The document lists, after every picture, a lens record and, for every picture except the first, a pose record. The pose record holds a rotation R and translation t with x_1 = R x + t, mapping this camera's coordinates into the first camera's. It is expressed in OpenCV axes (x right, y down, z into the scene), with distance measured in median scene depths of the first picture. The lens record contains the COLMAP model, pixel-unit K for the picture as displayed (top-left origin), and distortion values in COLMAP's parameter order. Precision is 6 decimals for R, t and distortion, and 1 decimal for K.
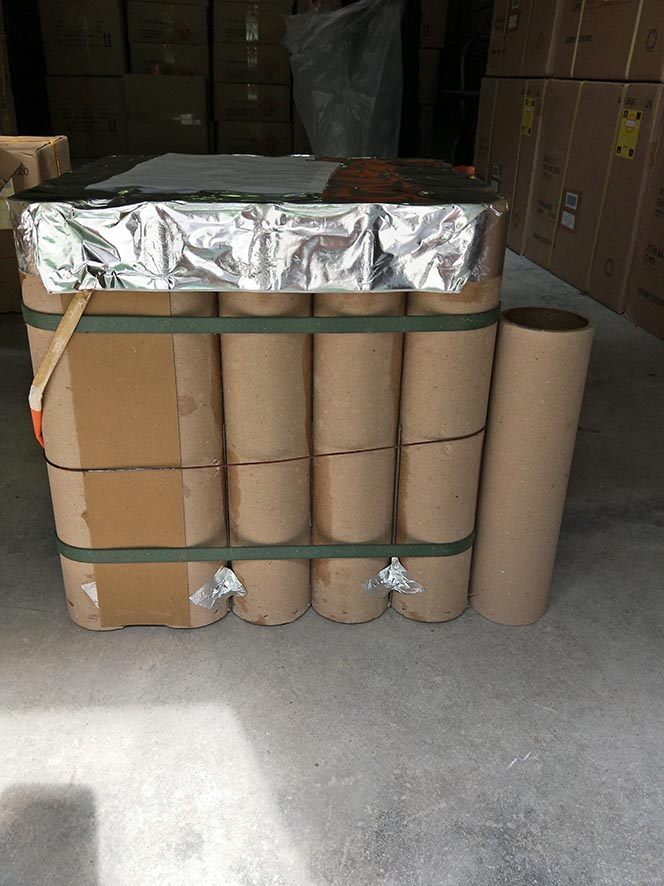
lens RADIAL K [[739.9, 0, 333.9], [0, 739.9, 445.0], [0, 0, 1]] dist [-0.039703, 0.018860]
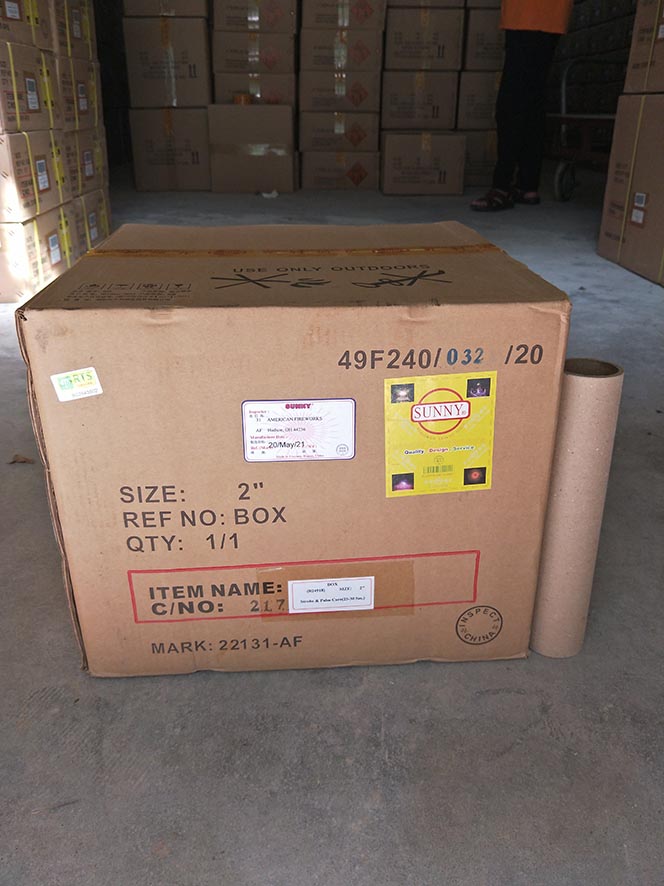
lens RADIAL K [[739.9, 0, 332.5], [0, 739.9, 445.9], [0, 0, 1]] dist [-0.039703, 0.018860]
pose [[0.997053, 0.008420, -0.076247, -0.090445], [-0.011111, 0.999328, -0.034936, -0.048248], [0.075901, 0.035681, 0.996477, 0.122797]]
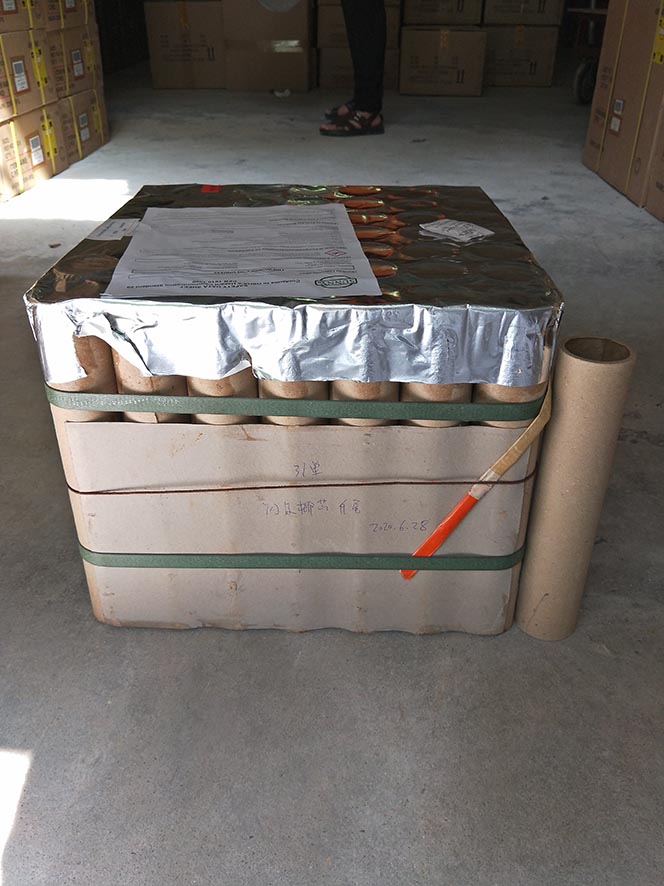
lens RADIAL K [[739.9, 0, 335.5], [0, 739.9, 443.8], [0, 0, 1]] dist [-0.039703, 0.018860]
pose [[0.989280, 0.057058, -0.134420, 0.033023], [-0.045561, 0.995156, 0.087109, -0.041416], [0.138739, -0.080051, 0.987088, 0.080331]]
